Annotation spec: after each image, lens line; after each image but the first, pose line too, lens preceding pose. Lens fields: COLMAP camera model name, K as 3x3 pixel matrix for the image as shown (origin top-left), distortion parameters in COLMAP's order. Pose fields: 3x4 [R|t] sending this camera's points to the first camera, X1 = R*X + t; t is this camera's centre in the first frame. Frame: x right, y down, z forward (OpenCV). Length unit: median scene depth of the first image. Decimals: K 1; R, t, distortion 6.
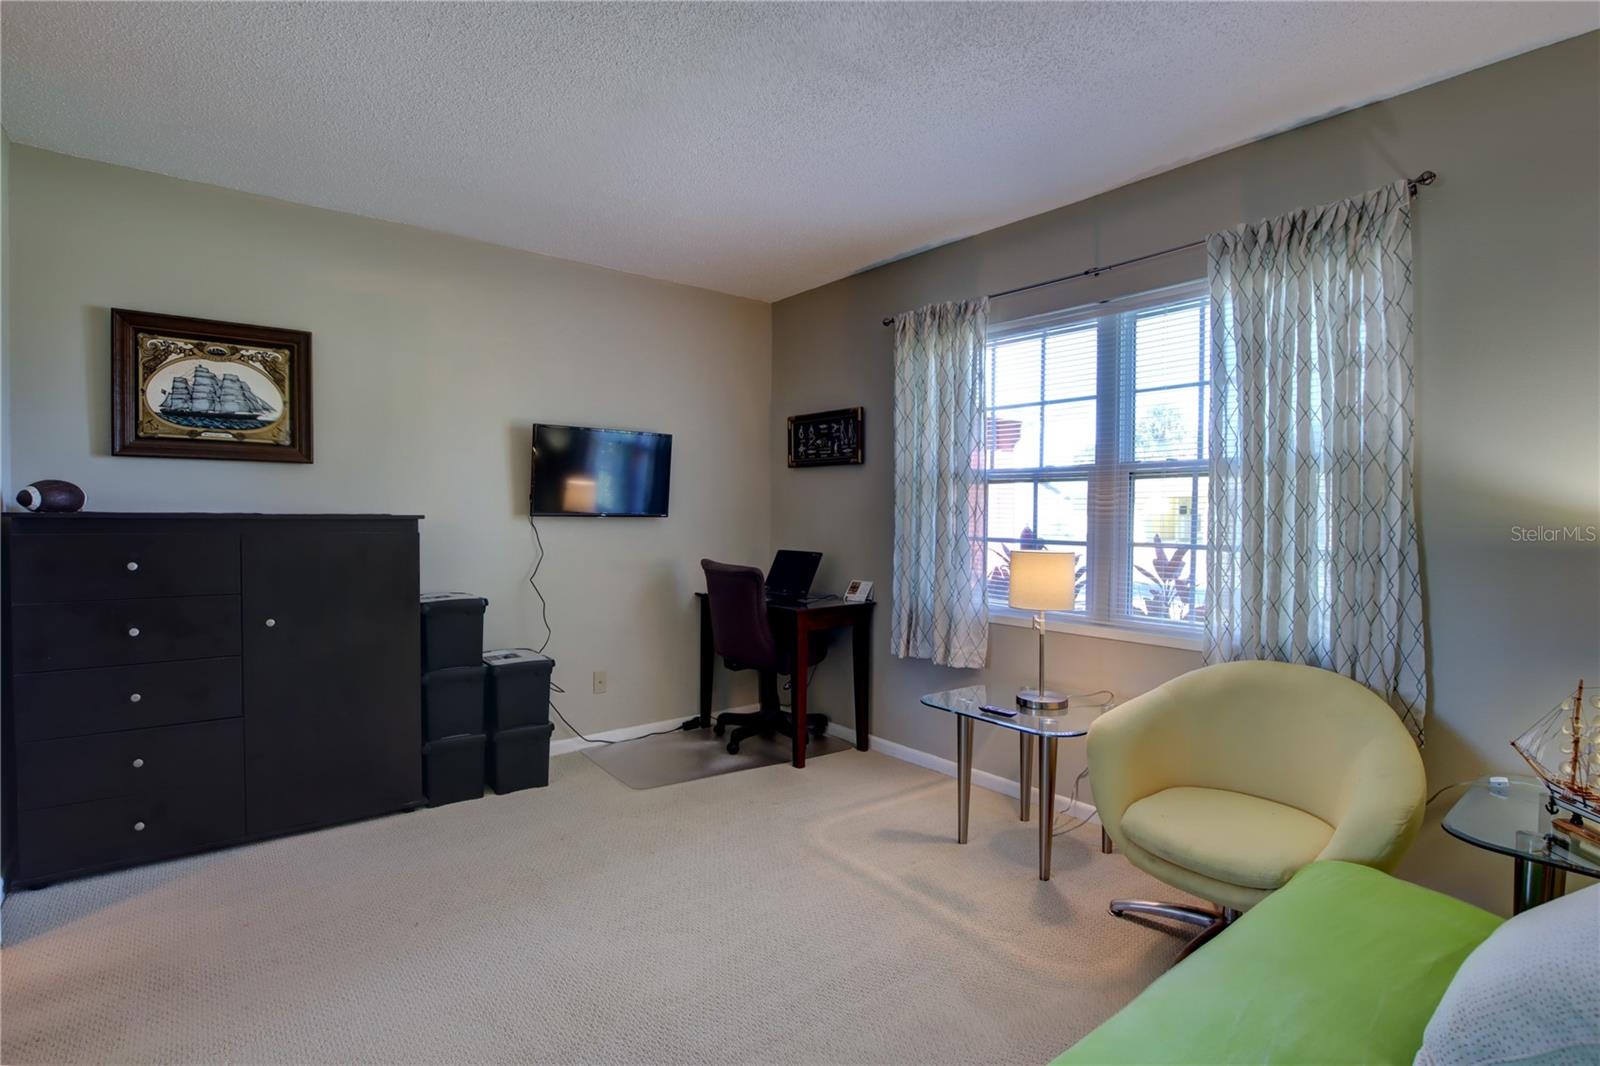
lens RADIAL K [[757.6, 0, 800.0], [0, 757.6, 533.0], [0, 0, 1]] dist [-0.020899, -0.000141]
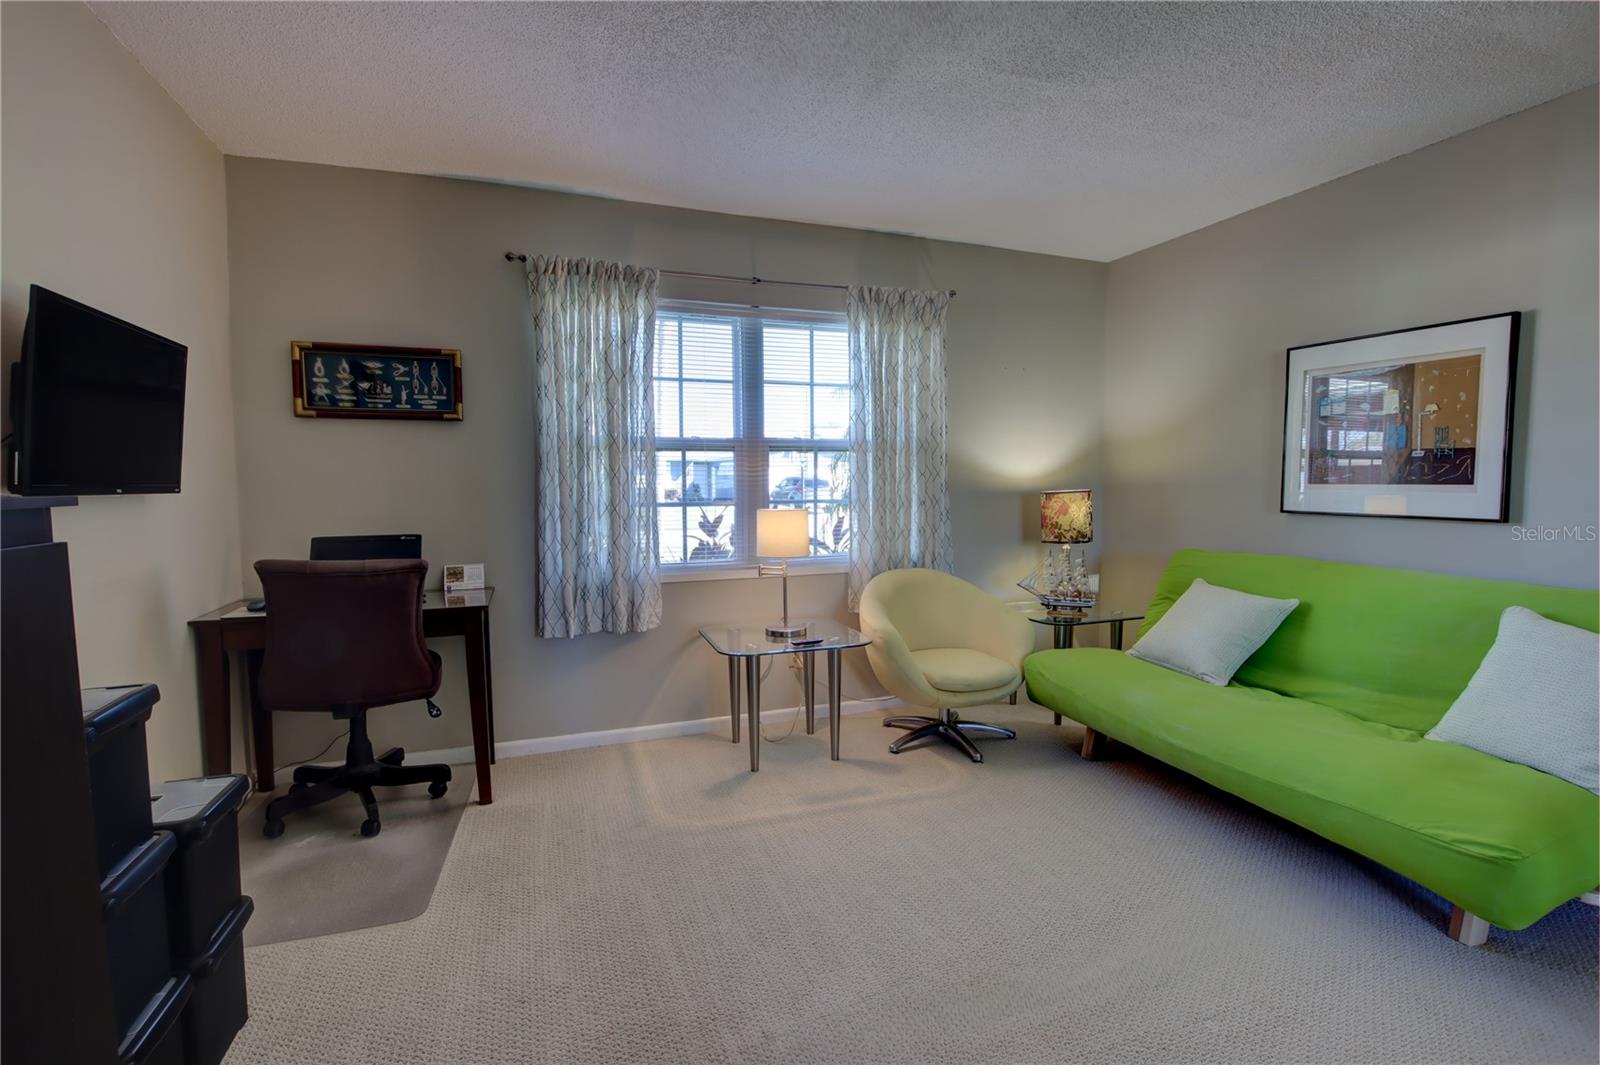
lens RADIAL K [[721.6, 0, 800.0], [0, 721.6, 532.5], [0, 0, 1]] dist [-0.035368, -0.000329]
pose [[0.330638, -0.071744, 0.941027, -0.637277], [0.038200, 0.997307, 0.062613, -0.007201], [-0.942984, 0.015245, 0.332488, 0.489231]]
